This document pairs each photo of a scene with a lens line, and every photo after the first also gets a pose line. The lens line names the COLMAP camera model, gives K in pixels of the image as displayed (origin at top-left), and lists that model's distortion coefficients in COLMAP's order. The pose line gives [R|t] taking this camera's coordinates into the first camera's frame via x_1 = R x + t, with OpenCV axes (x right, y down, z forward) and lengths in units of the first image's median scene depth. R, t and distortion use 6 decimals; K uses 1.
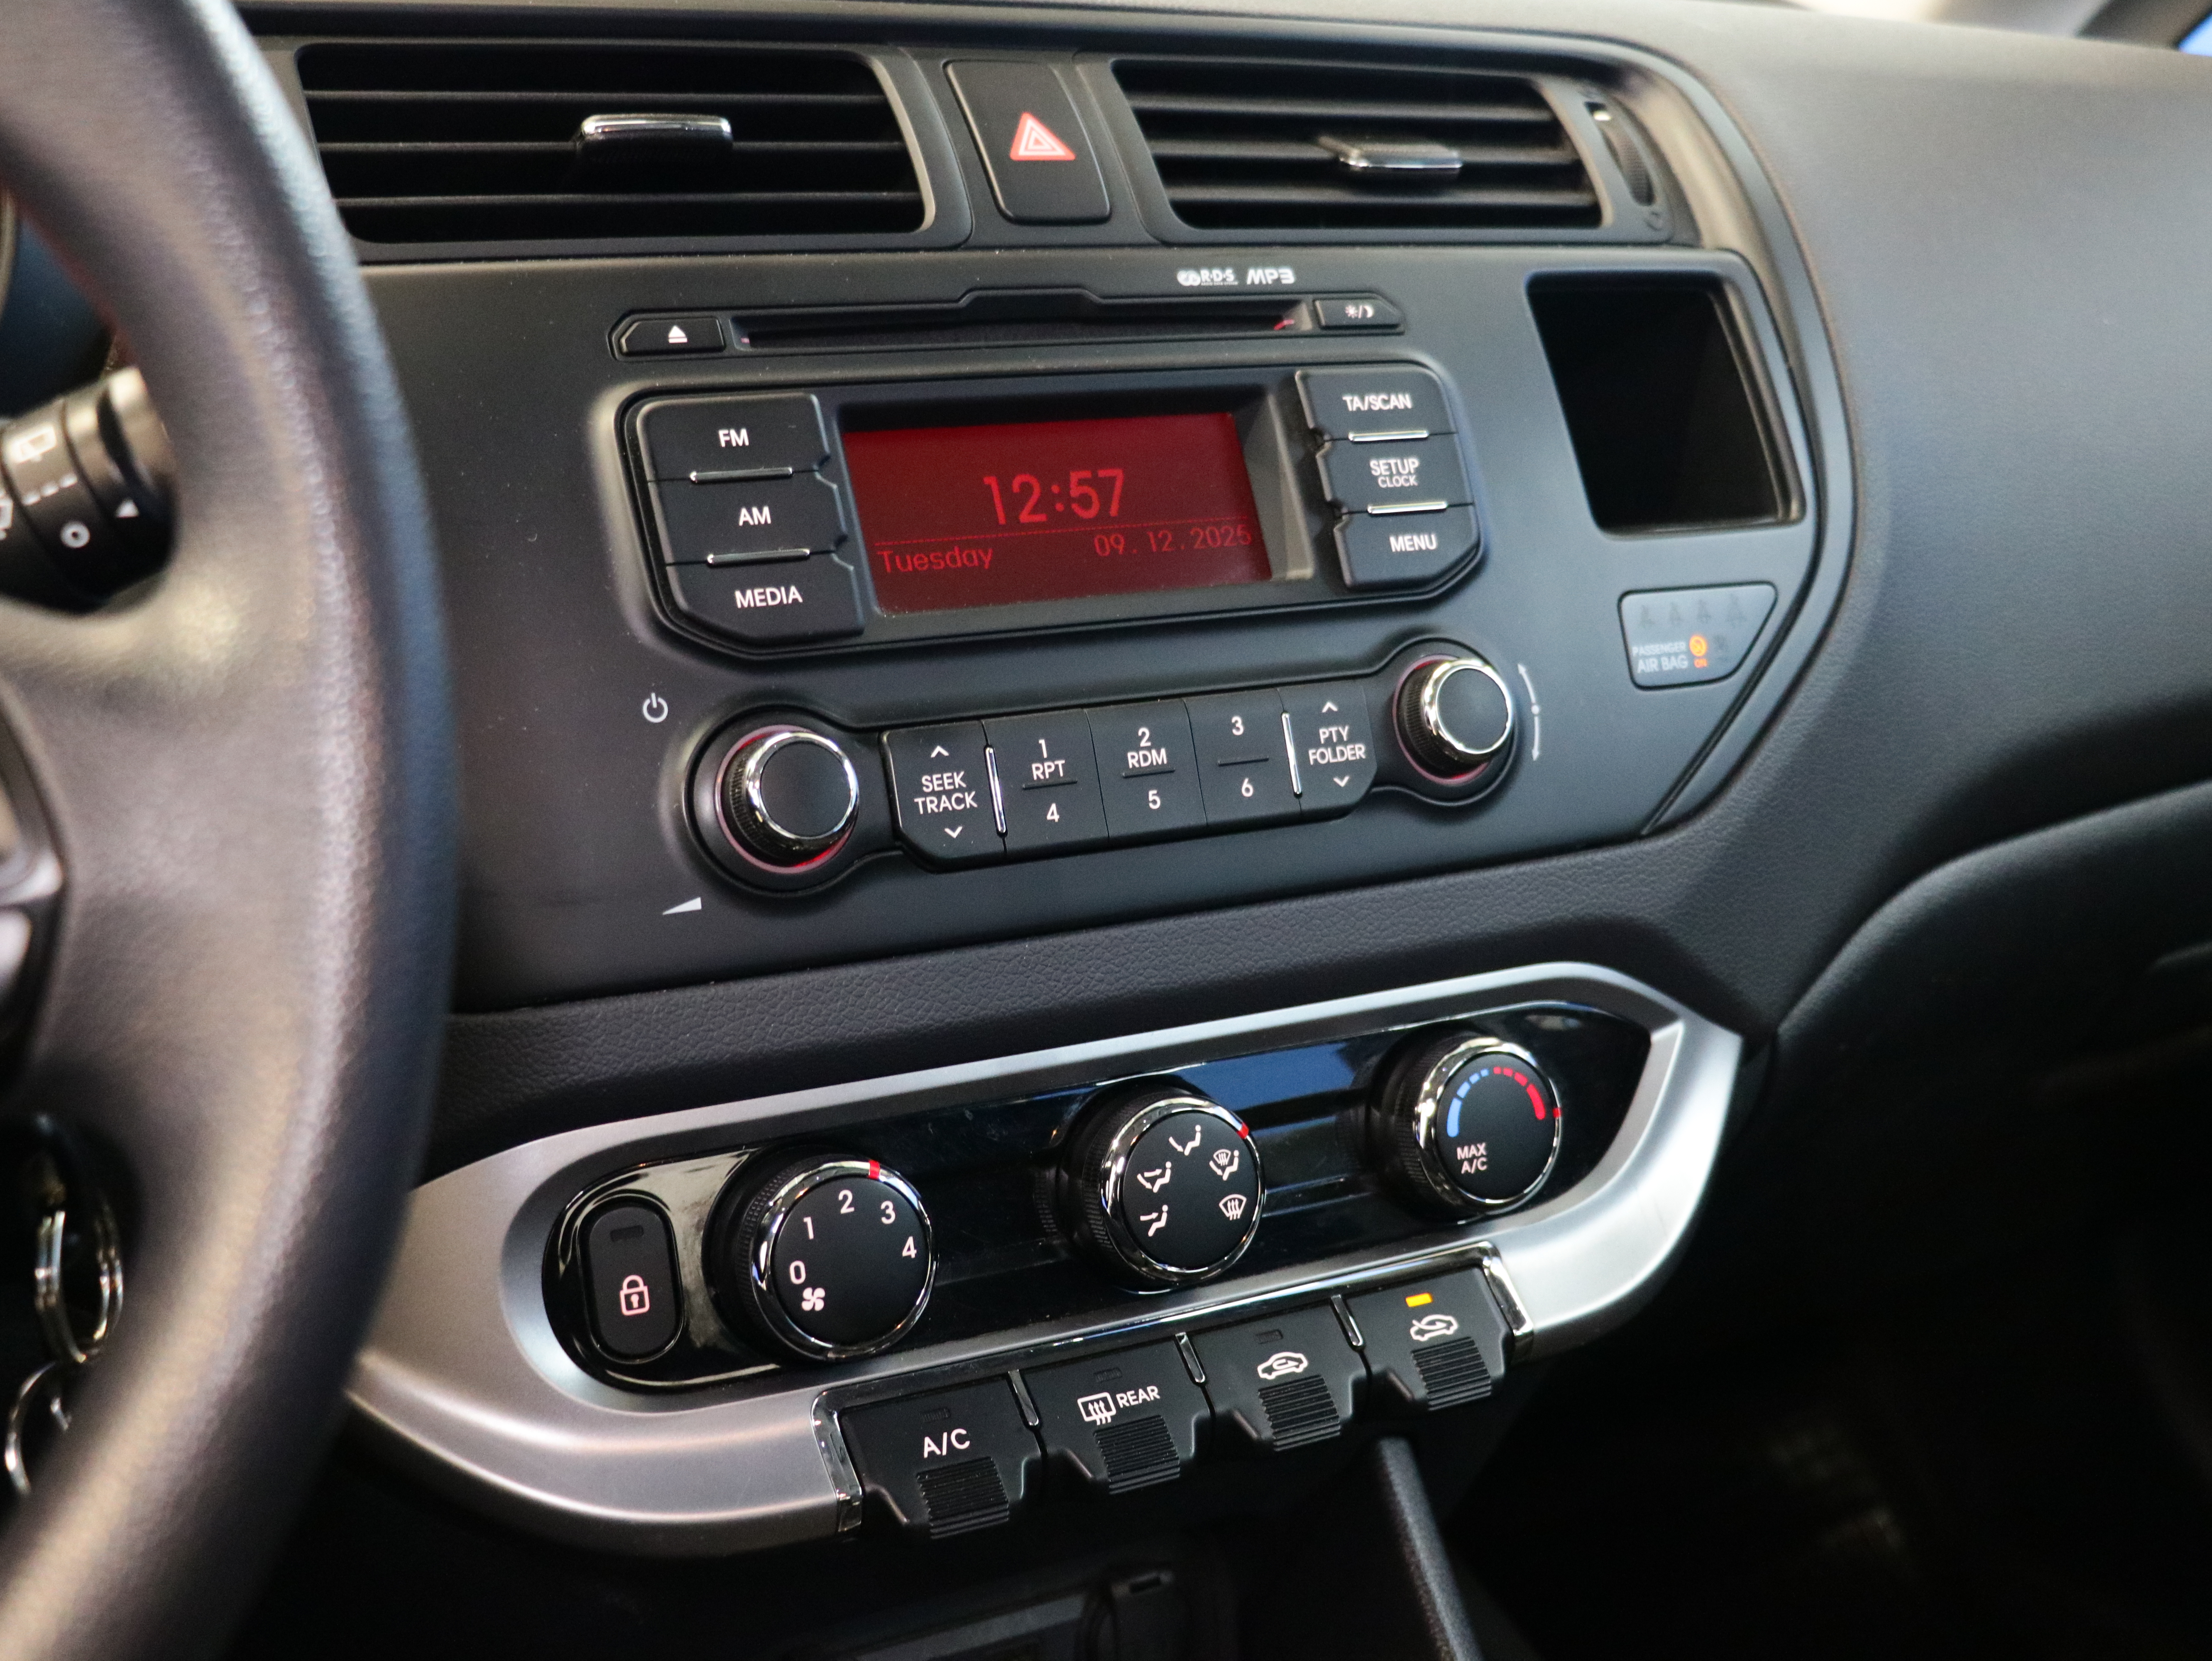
lens RADIAL K [[2651.7, 0, 1087.3], [0, 2651.7, 801.8], [0, 0, 1]] dist [-0.019180, 0.000000]
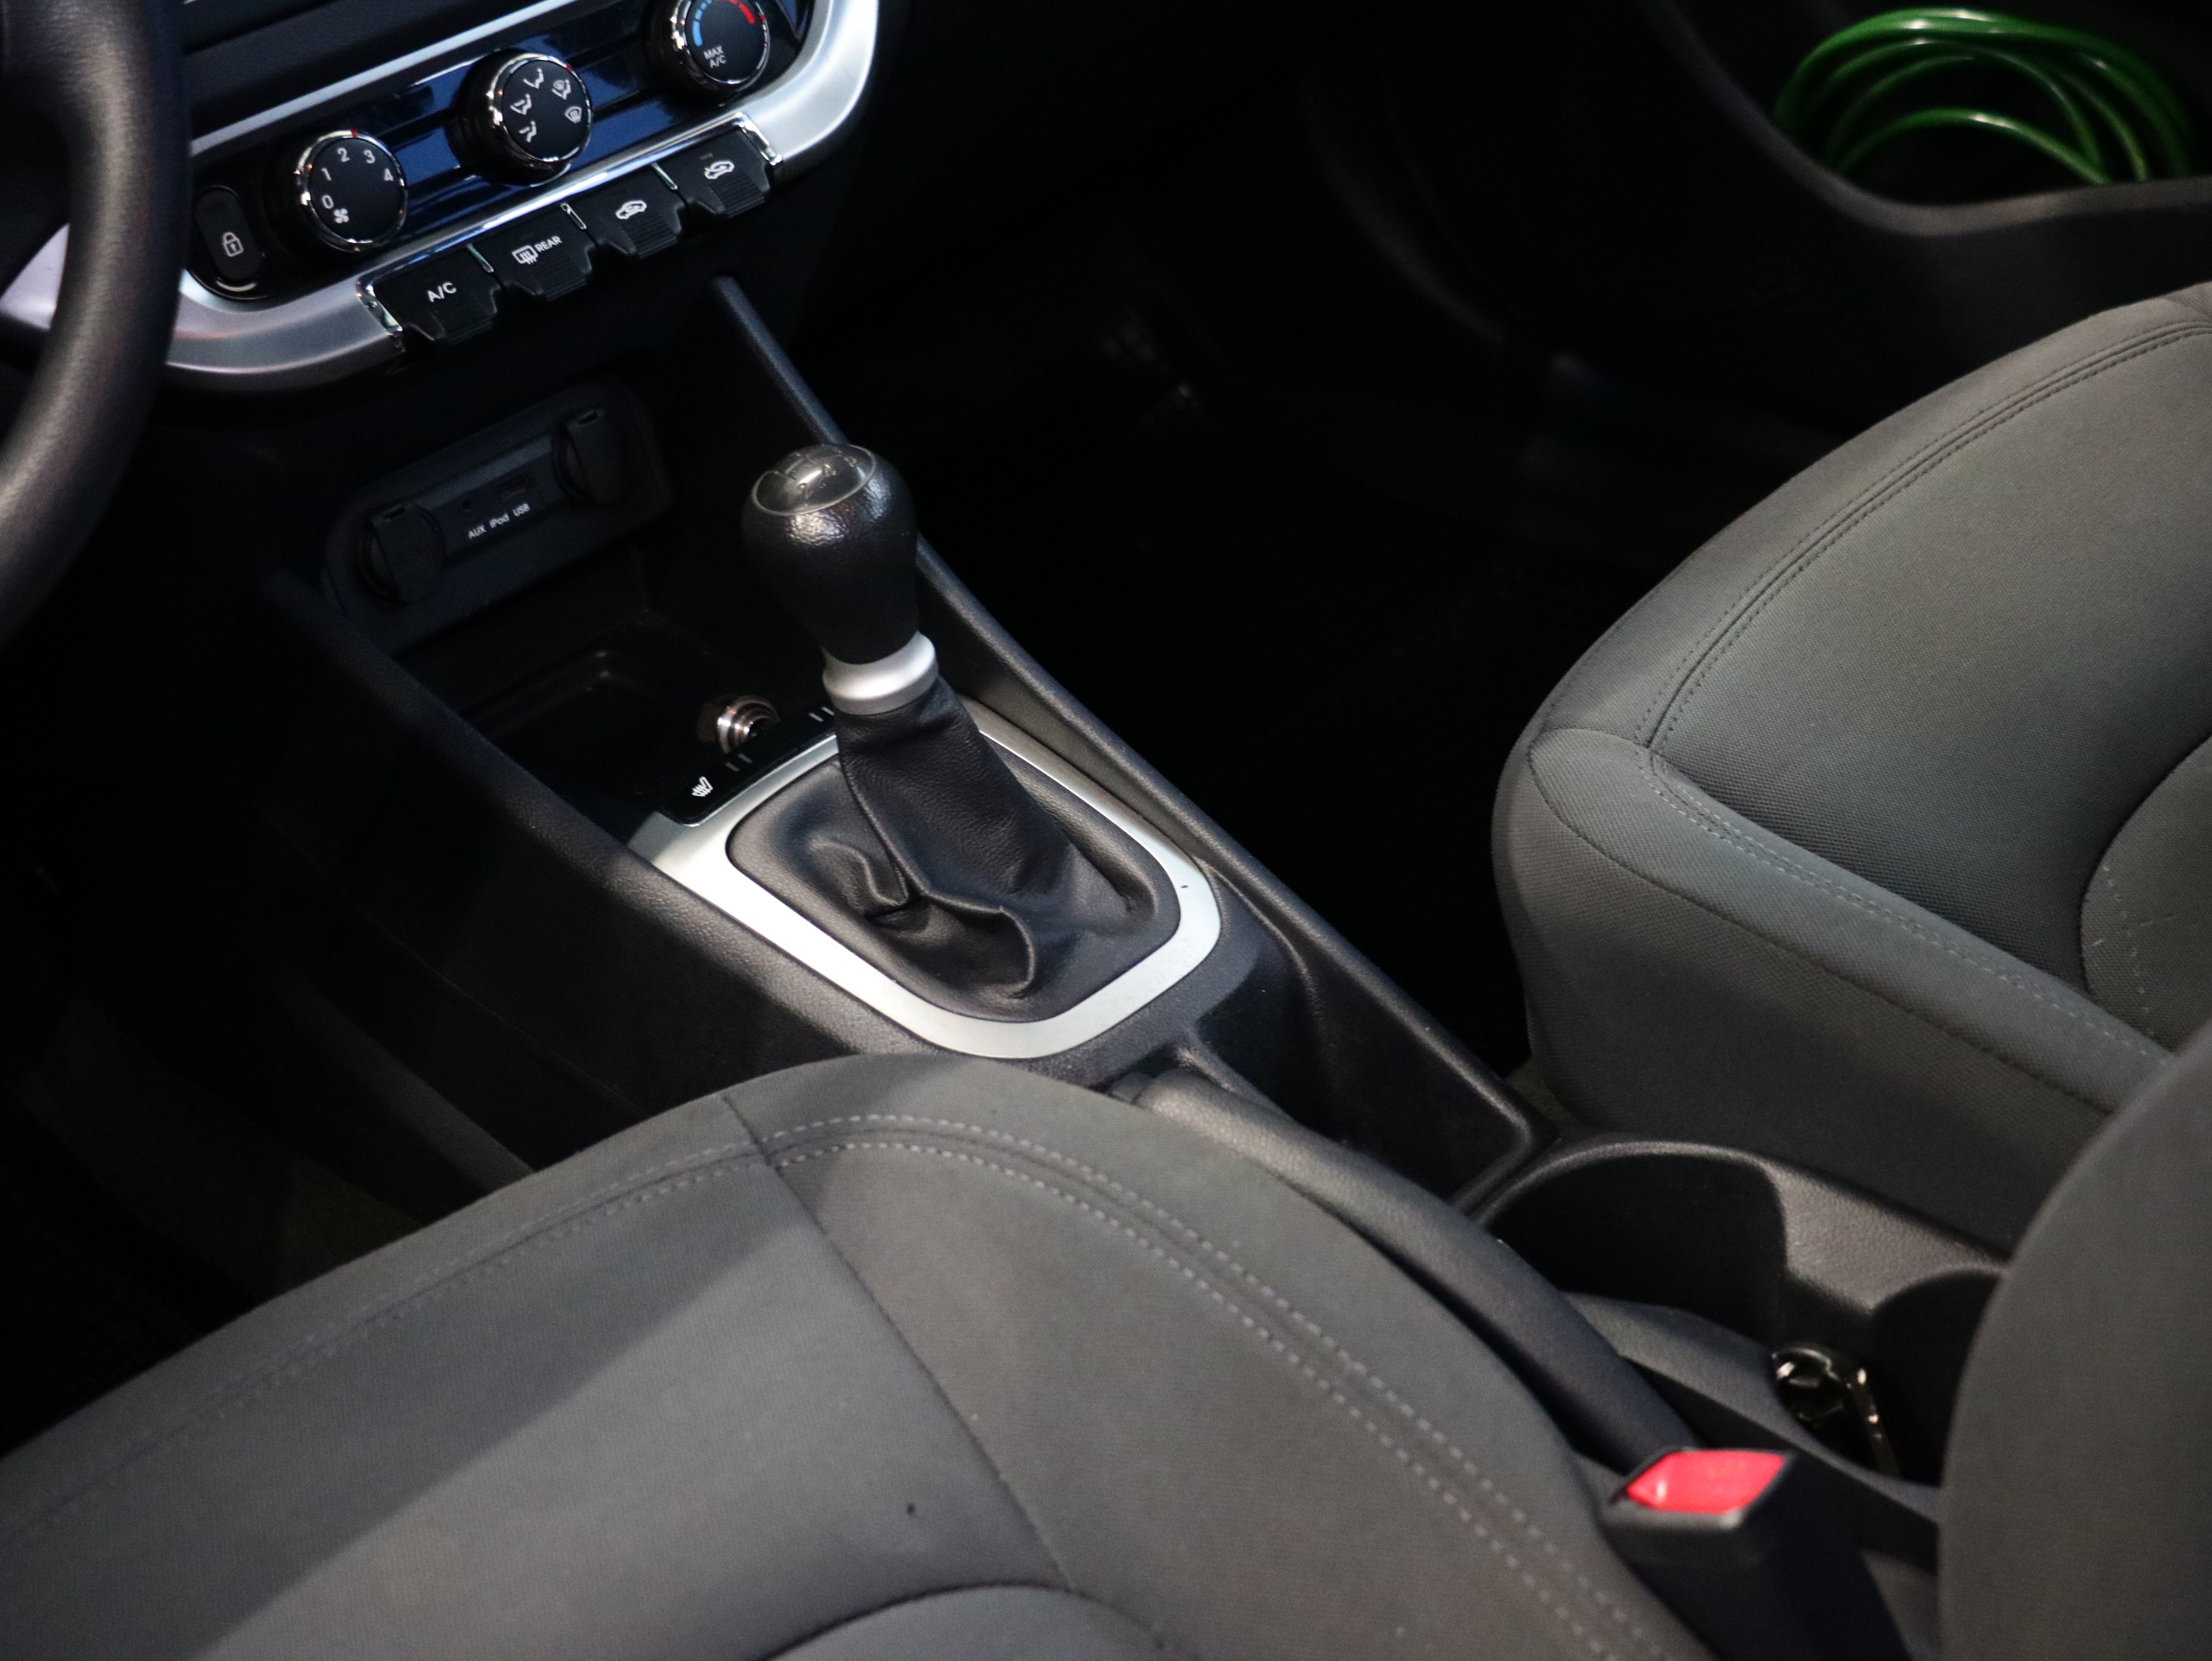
lens RADIAL K [[3557.4, 0, 1153.4], [0, 3557.4, 833.7], [0, 0, 1]] dist [-0.017259, 0.000000]
pose [[0.944840, -0.276895, 0.174946, -0.107319], [0.225146, 0.937004, 0.267082, 0.063441], [-0.237879, -0.212961, 0.947661, -1.180464]]
